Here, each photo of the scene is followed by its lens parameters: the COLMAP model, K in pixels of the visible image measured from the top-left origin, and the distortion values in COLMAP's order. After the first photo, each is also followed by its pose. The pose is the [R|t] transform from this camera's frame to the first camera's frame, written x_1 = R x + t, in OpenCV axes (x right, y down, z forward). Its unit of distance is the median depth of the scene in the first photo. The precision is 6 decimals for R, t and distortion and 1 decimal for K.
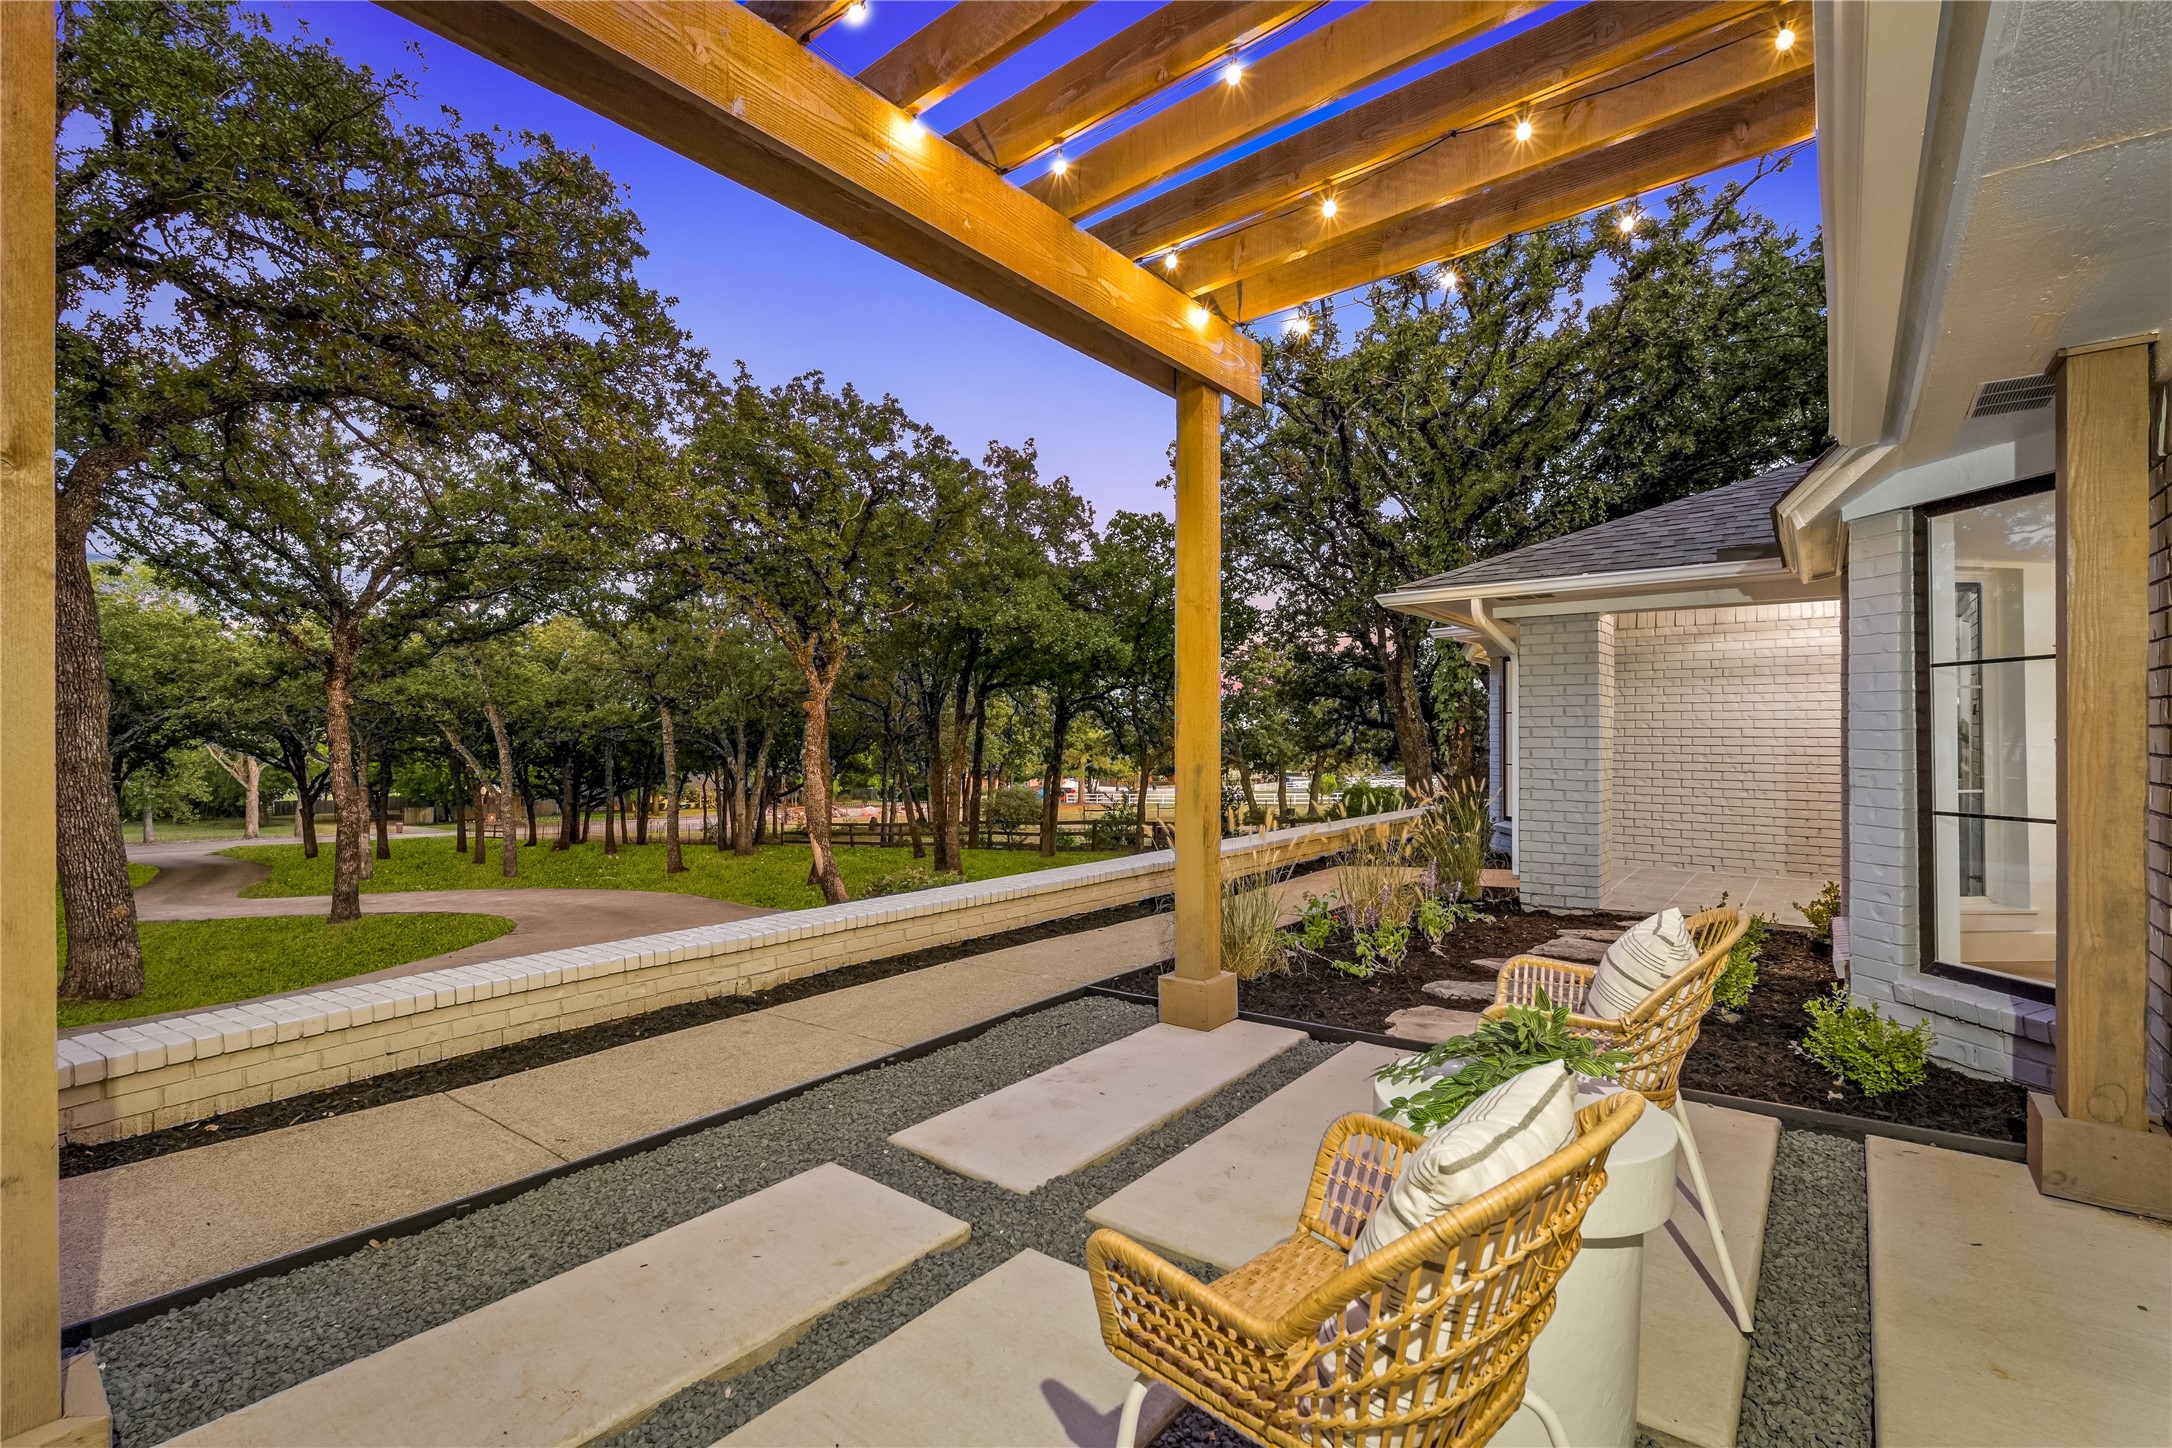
lens RADIAL K [[945.4, 0, 1086.0], [0, 945.4, 724.0], [0, 0, 1]] dist [0.000884, 0.000148]
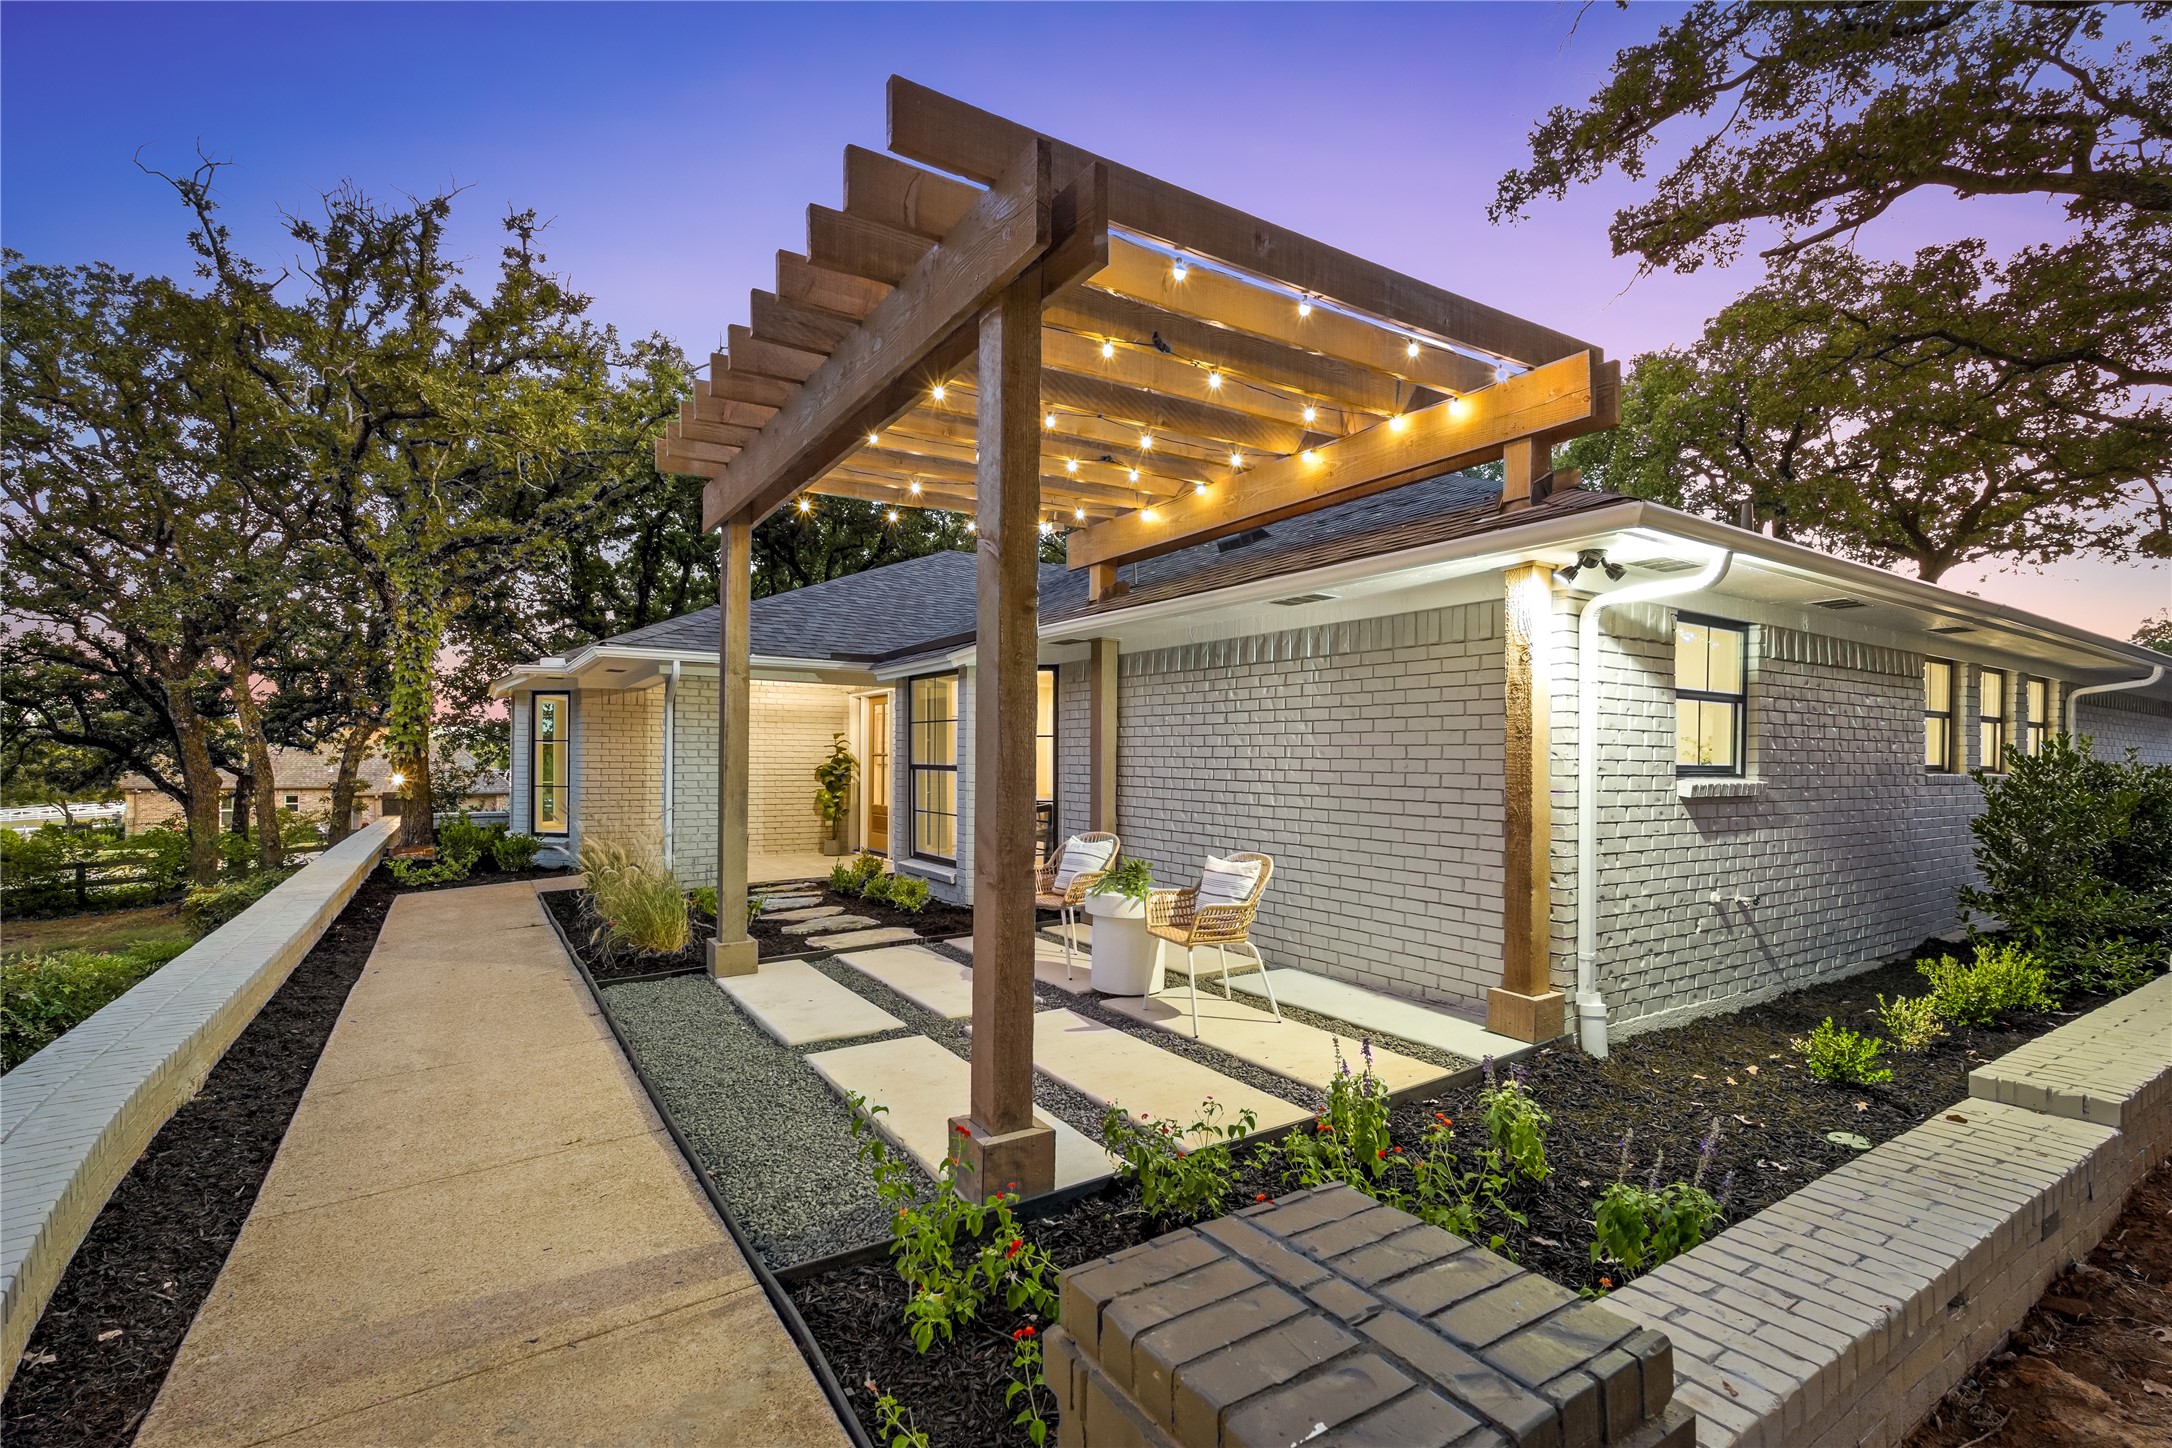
lens RADIAL K [[961.6, 0, 1082.8], [0, 961.6, 761.4], [0, 0, 1]] dist [-0.000589, -0.000159]
pose [[0.305198, 0.005224, 0.952275, -1.082666], [-0.017757, 0.999842, 0.000206, -0.003335], [-0.952123, -0.016973, 0.305243, 0.092422]]
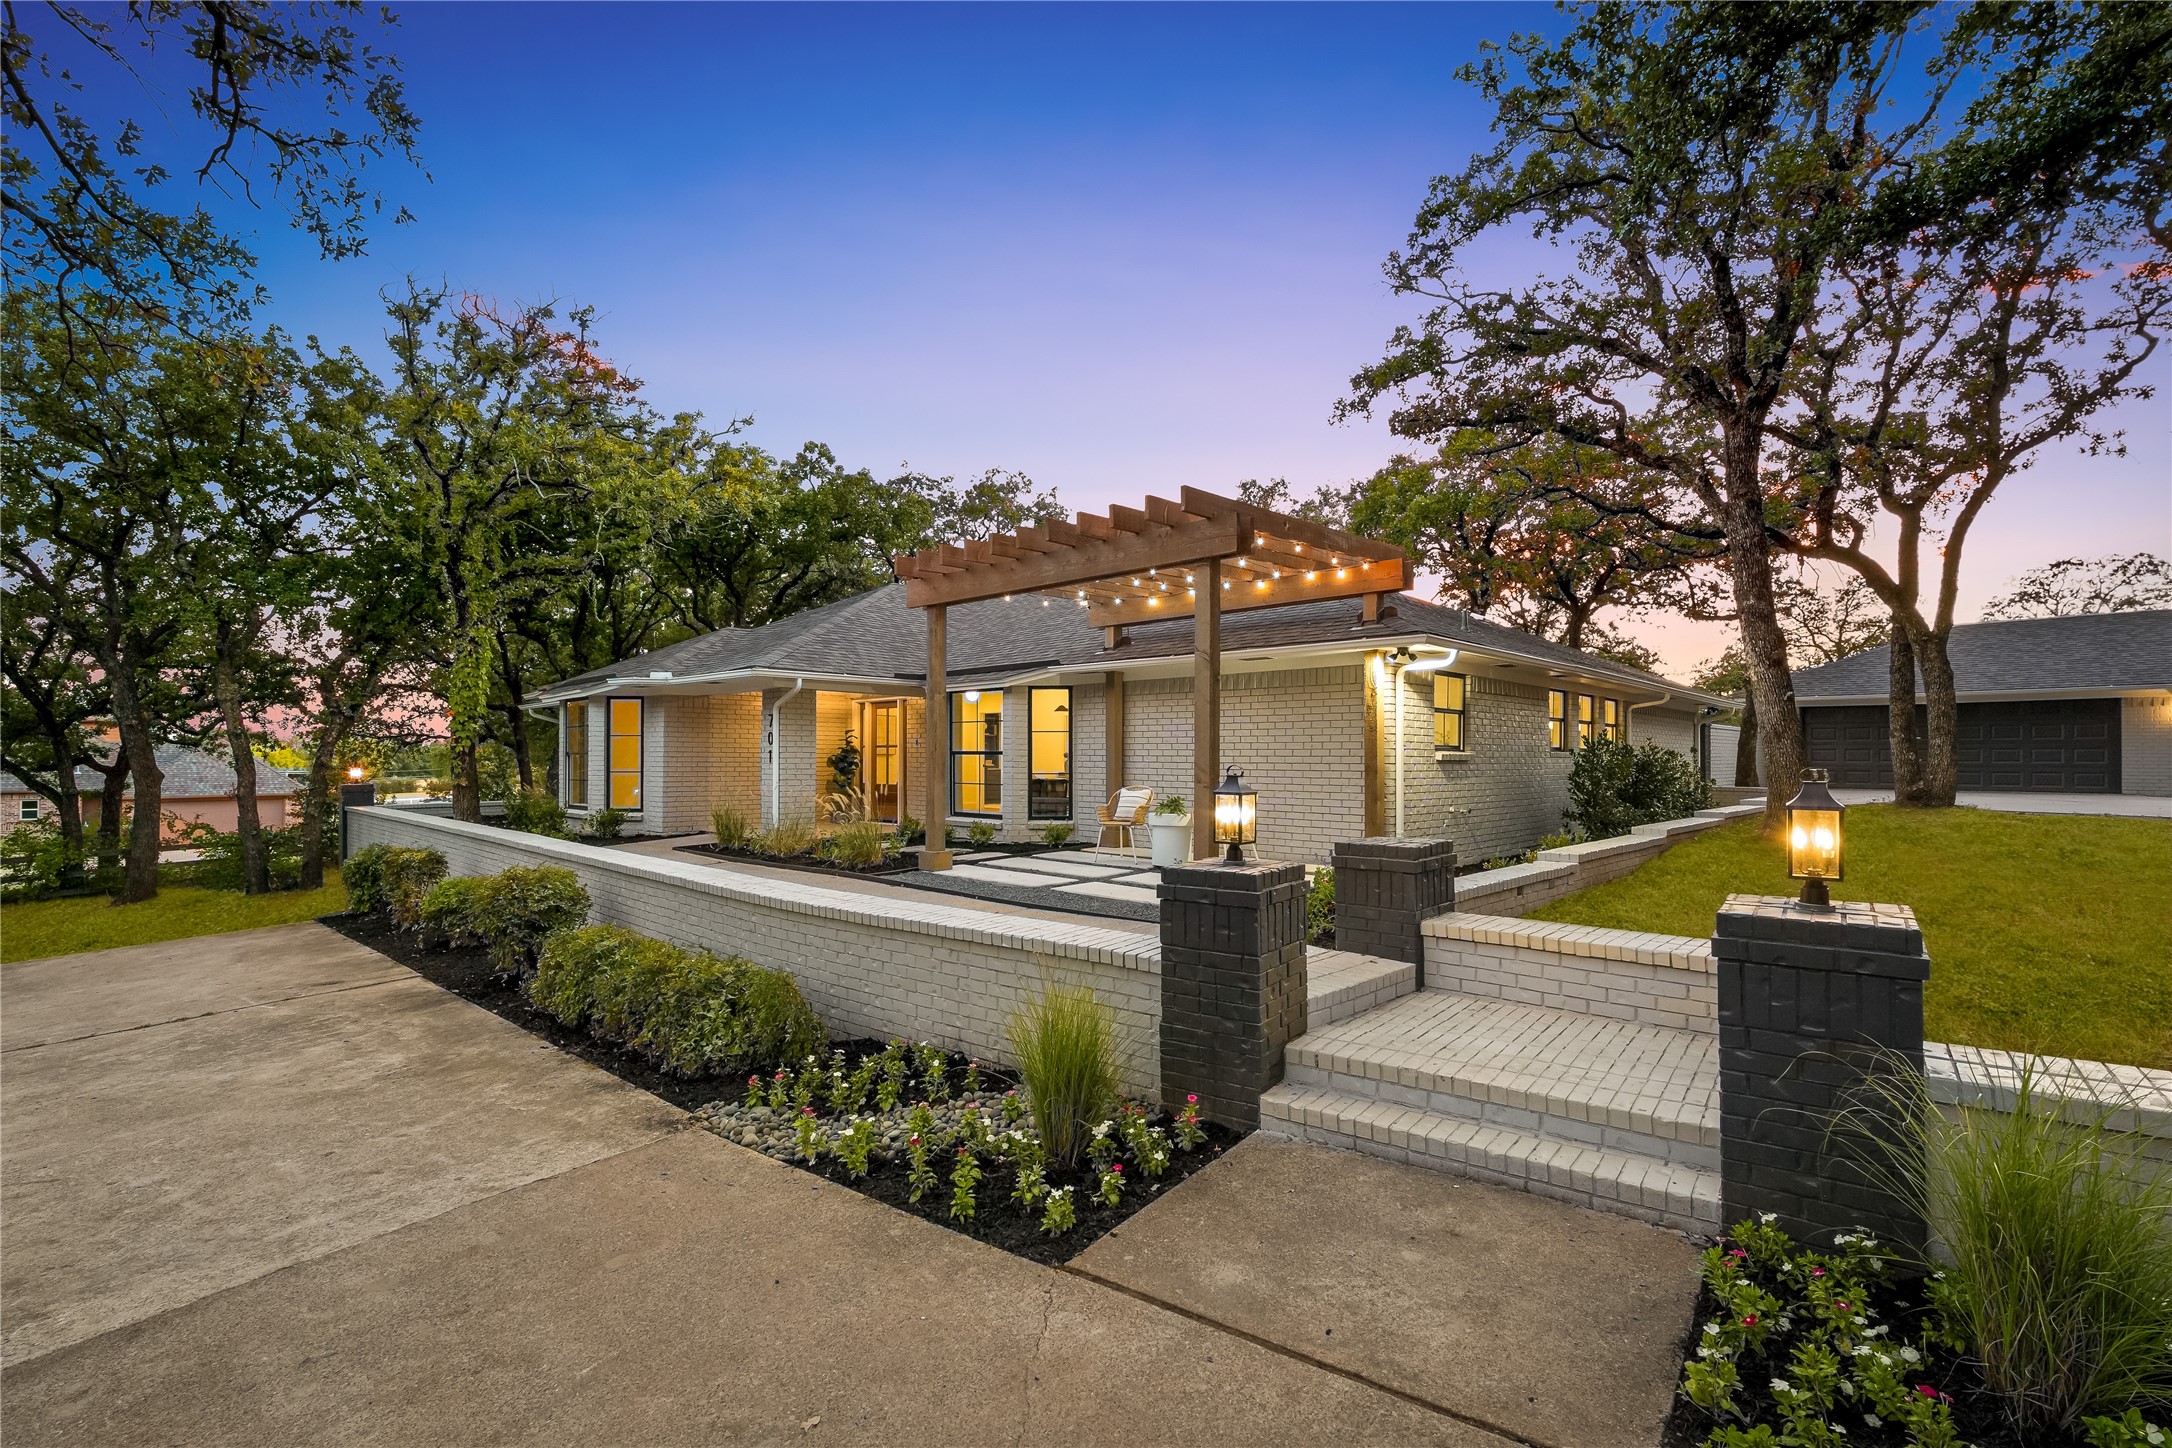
lens RADIAL K [[961.6, 0, 1082.8], [0, 961.6, 761.4], [0, 0, 1]] dist [-0.000589, -0.000159]
pose [[0.084635, 0.002614, 0.996409, -2.265062], [-0.010795, 0.999940, -0.001707, 0.045818], [-0.996354, -0.010611, 0.084658, 0.449060]]
